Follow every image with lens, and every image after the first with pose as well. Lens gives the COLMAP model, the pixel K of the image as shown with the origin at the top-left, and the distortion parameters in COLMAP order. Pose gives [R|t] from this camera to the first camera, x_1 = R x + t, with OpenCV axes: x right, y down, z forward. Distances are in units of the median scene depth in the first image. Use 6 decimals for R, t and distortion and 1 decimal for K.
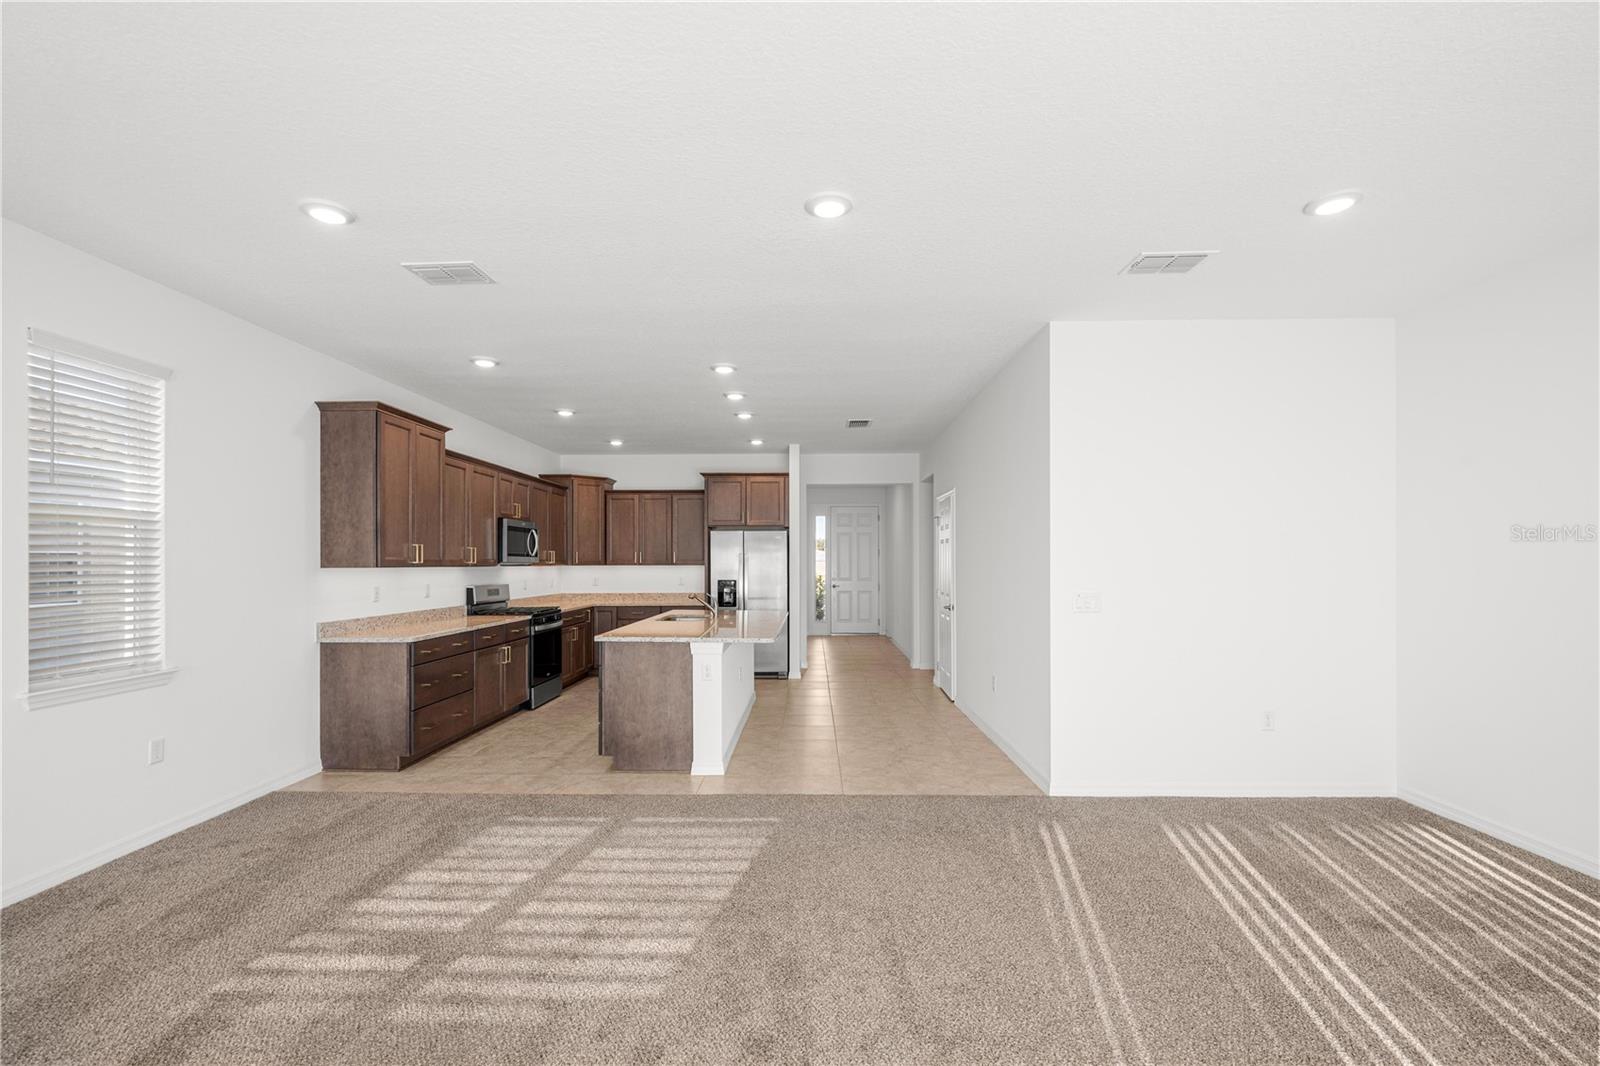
lens RADIAL K [[695.1, 0, 794.3], [0, 695.1, 547.2], [0, 0, 1]] dist [-0.002038, -0.001108]
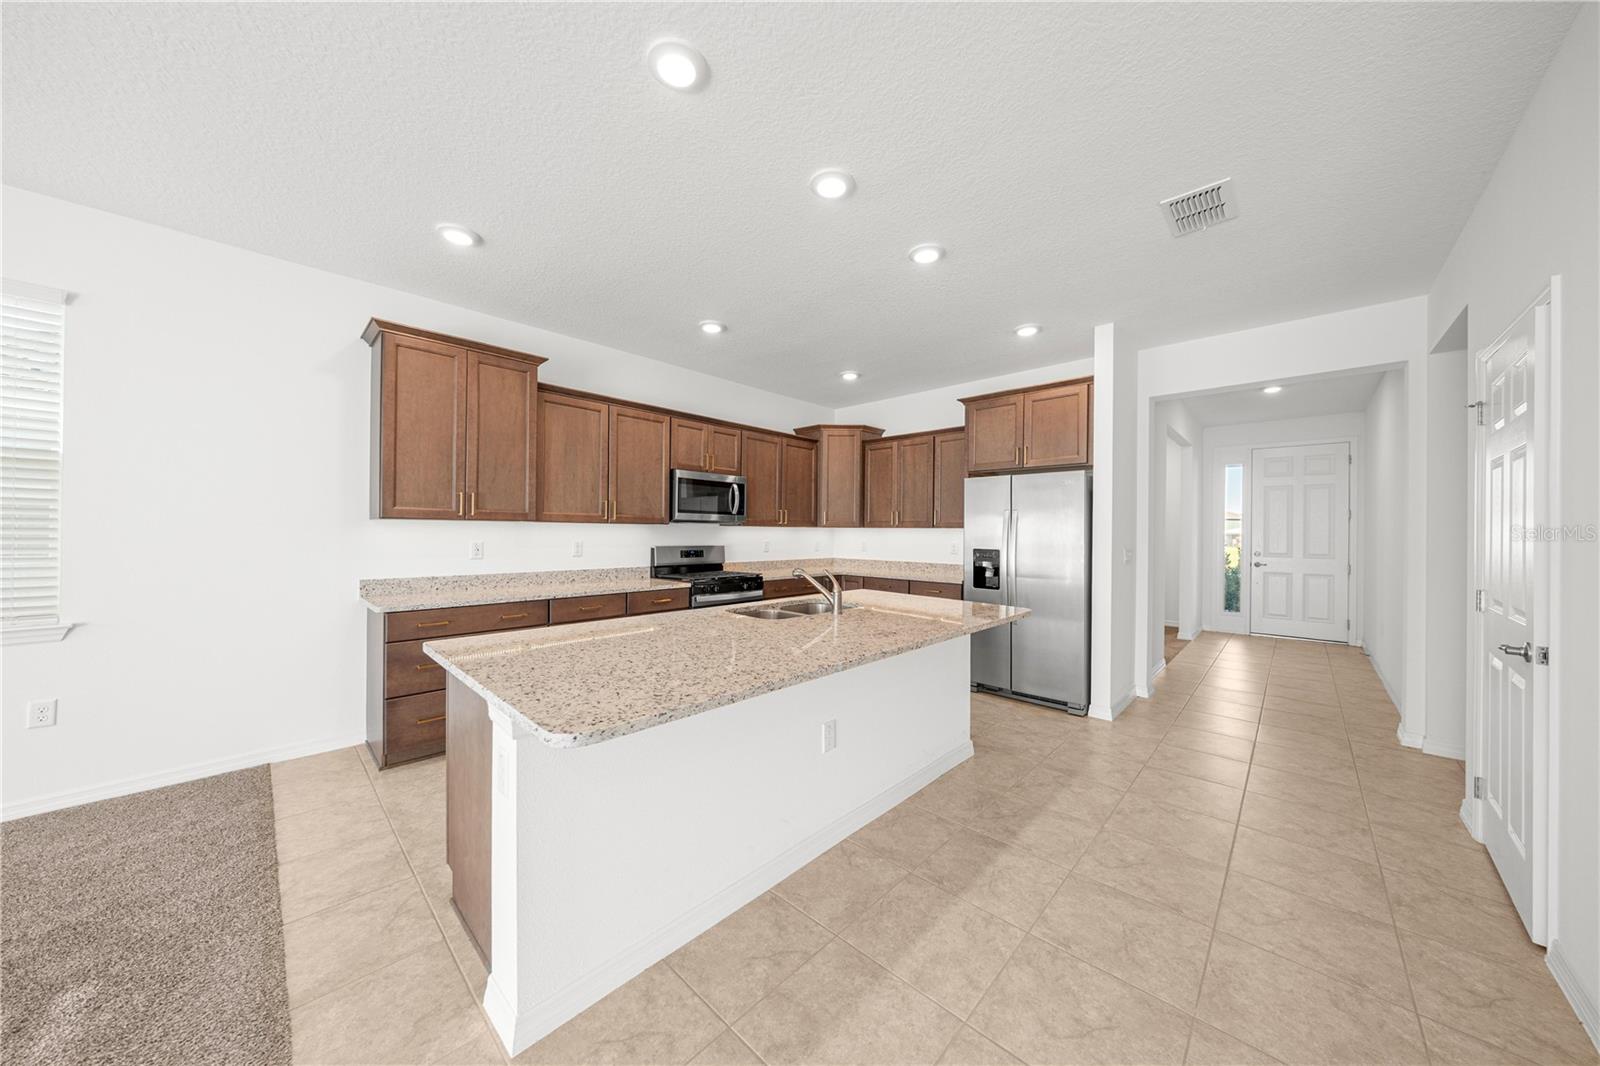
lens RADIAL K [[529.7, 0, 800.4], [0, 529.7, 527.7], [0, 0, 1]] dist [-0.000673, -0.000190]
pose [[0.743869, 0.002874, -0.668320, 0.131504], [0.004304, 0.999949, 0.009091, 0.024148], [0.668312, -0.009639, 0.743819, 0.568051]]
